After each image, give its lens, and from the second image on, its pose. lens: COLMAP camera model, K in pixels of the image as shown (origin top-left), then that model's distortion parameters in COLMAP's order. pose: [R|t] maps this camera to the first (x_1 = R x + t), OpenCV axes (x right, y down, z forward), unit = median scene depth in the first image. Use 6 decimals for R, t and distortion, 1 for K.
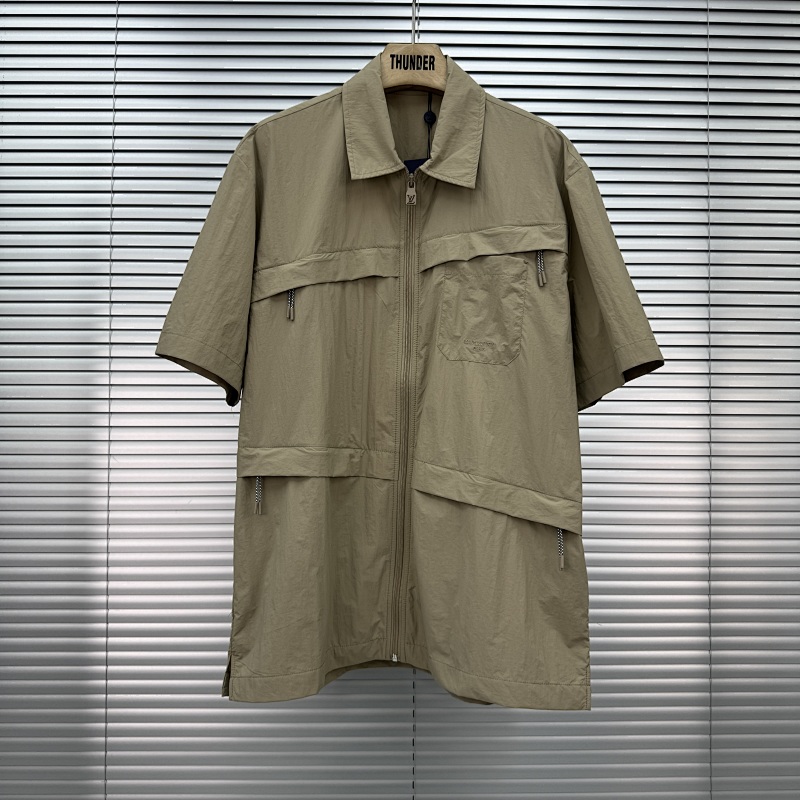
lens RADIAL K [[760.0, 0, 401.2], [0, 760.0, 419.1], [0, 0, 1]] dist [0.086187, -0.147360]
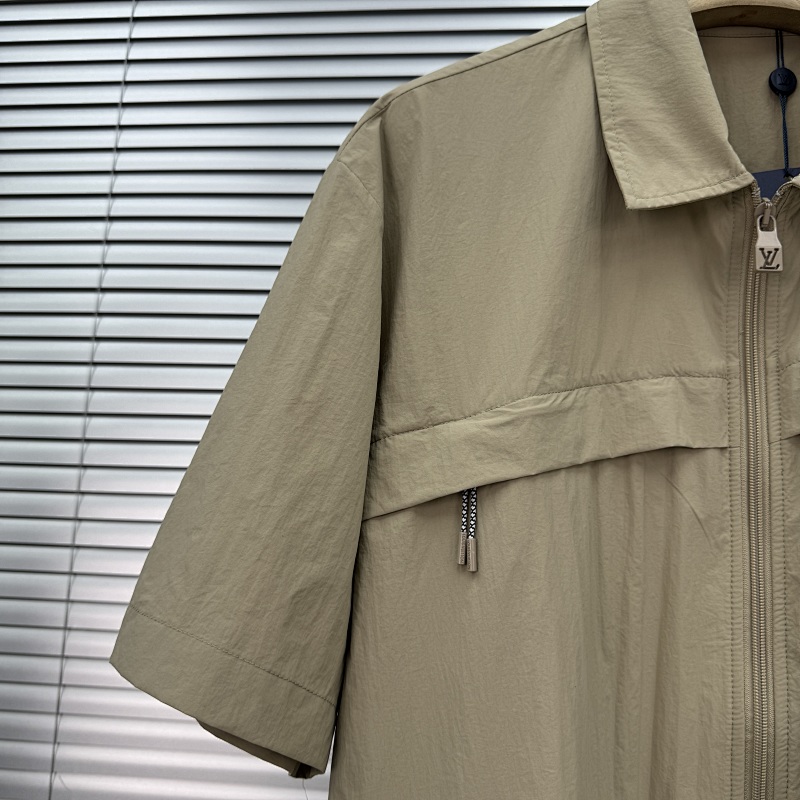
lens RADIAL K [[819.9, 0, 400.0], [0, 819.9, 400.0], [0, 0, 1]] dist [0.071125, -0.183617]
pose [[0.995104, 0.005855, -0.098663, -0.136875], [-0.020798, 0.988296, -0.151121, -0.148811], [0.096624, 0.152433, 0.983579, 0.581645]]
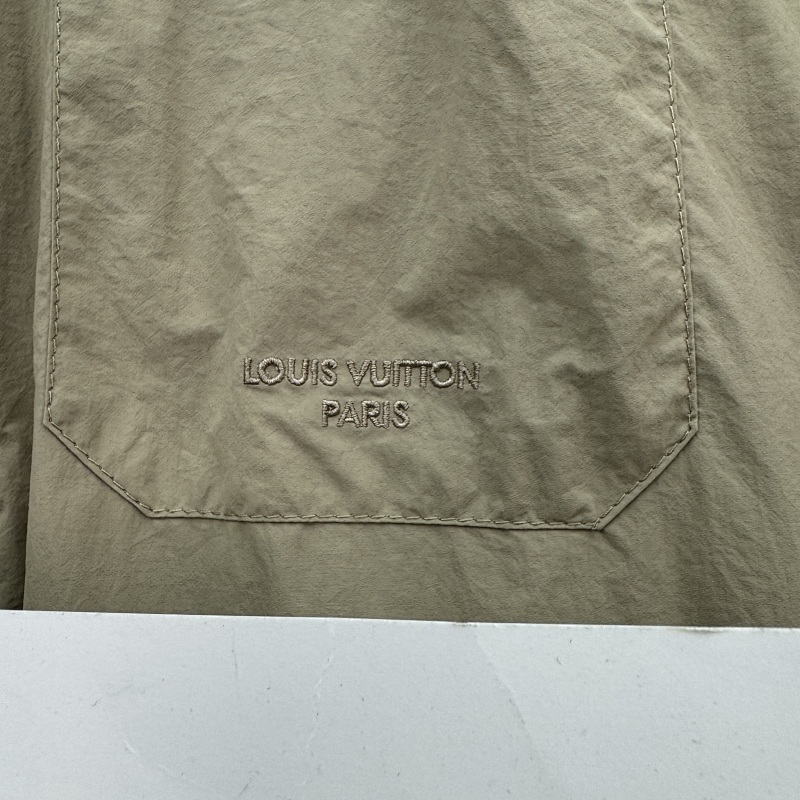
lens RADIAL K [[888.9, 0, 400.0], [0, 888.9, 400.0], [0, 0, 1]] dist [-0.214114, 0.355333]
pose [[0.965591, -0.119650, 0.230909, 0.072691], [0.118407, 0.992778, 0.019284, -0.097185], [-0.231548, 0.008721, 0.972784, 0.849826]]
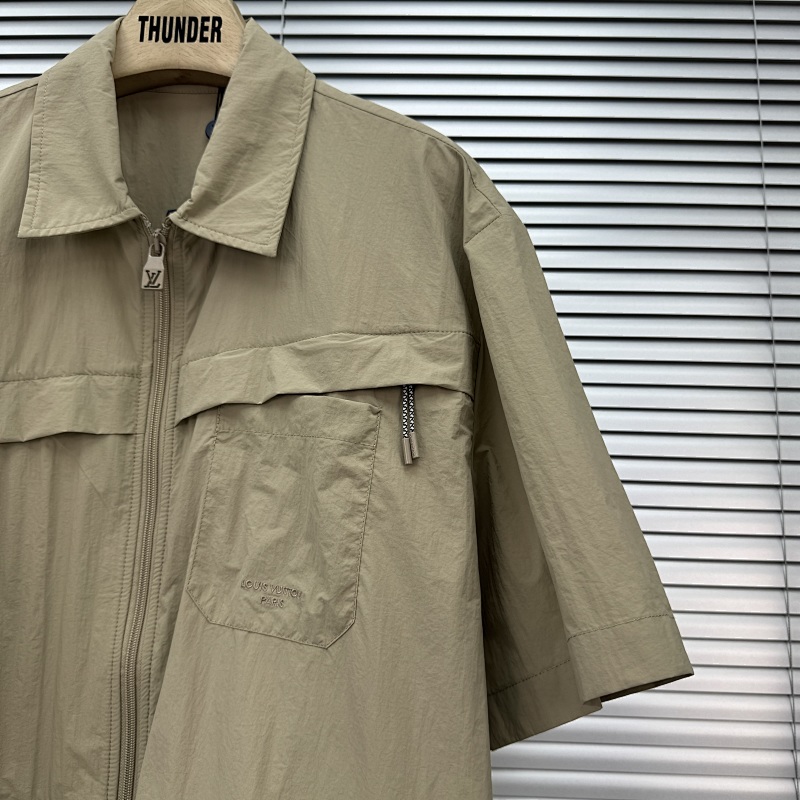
lens RADIAL K [[819.9, 0, 400.0], [0, 819.9, 400.0], [0, 0, 1]] dist [0.071125, -0.183617]
pose [[0.998899, 0.009678, -0.045900, 0.196399], [-0.017510, 0.984687, -0.173451, -0.125868], [0.043519, 0.174063, 0.983772, 0.514073]]
